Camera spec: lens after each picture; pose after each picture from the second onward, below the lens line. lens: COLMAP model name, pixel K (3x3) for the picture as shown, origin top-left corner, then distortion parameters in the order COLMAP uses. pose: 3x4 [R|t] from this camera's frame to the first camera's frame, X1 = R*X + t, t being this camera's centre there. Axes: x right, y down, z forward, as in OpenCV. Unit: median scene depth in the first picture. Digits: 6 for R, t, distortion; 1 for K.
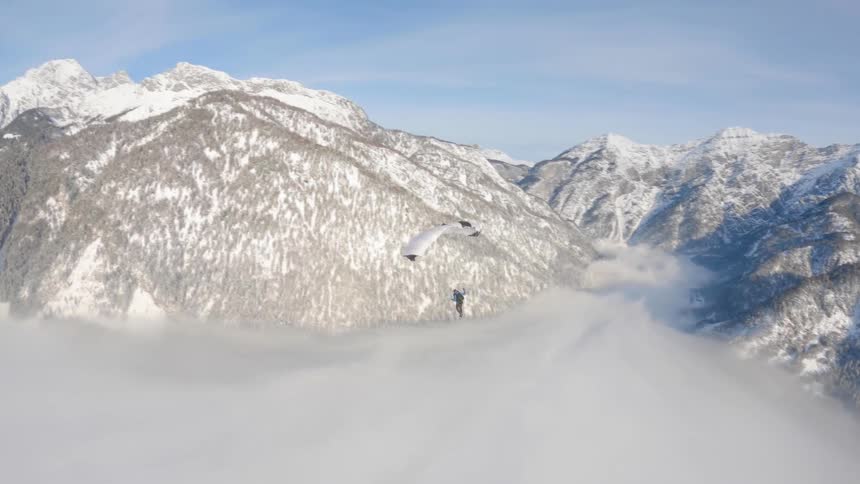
lens RADIAL K [[447.8, 0, 416.0], [0, 447.8, 244.2], [0, 0, 1]] dist [-0.258735, 0.069735]
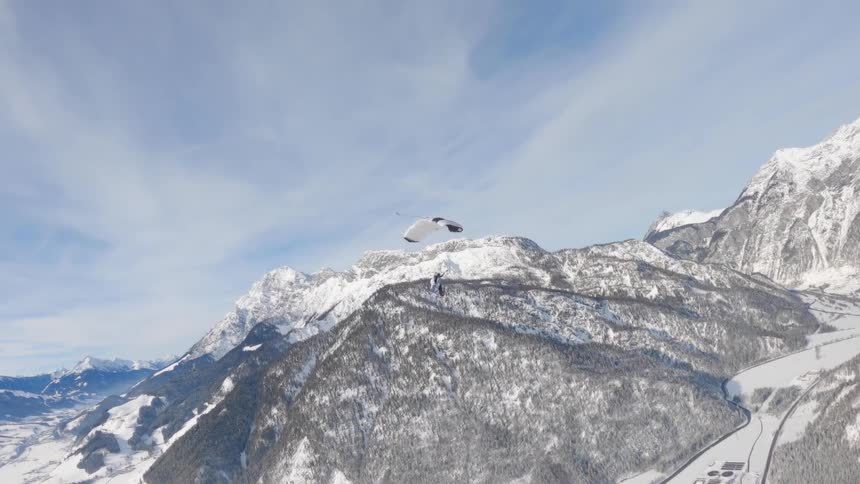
lens RADIAL K [[447.8, 0, 416.0], [0, 447.8, 244.2], [0, 0, 1]] dist [-0.258735, 0.069735]
pose [[0.812839, -0.352856, -0.463450, 0.356862], [0.230222, 0.925469, -0.300839, -0.089008], [0.535061, 0.137837, 0.833493, -0.122273]]
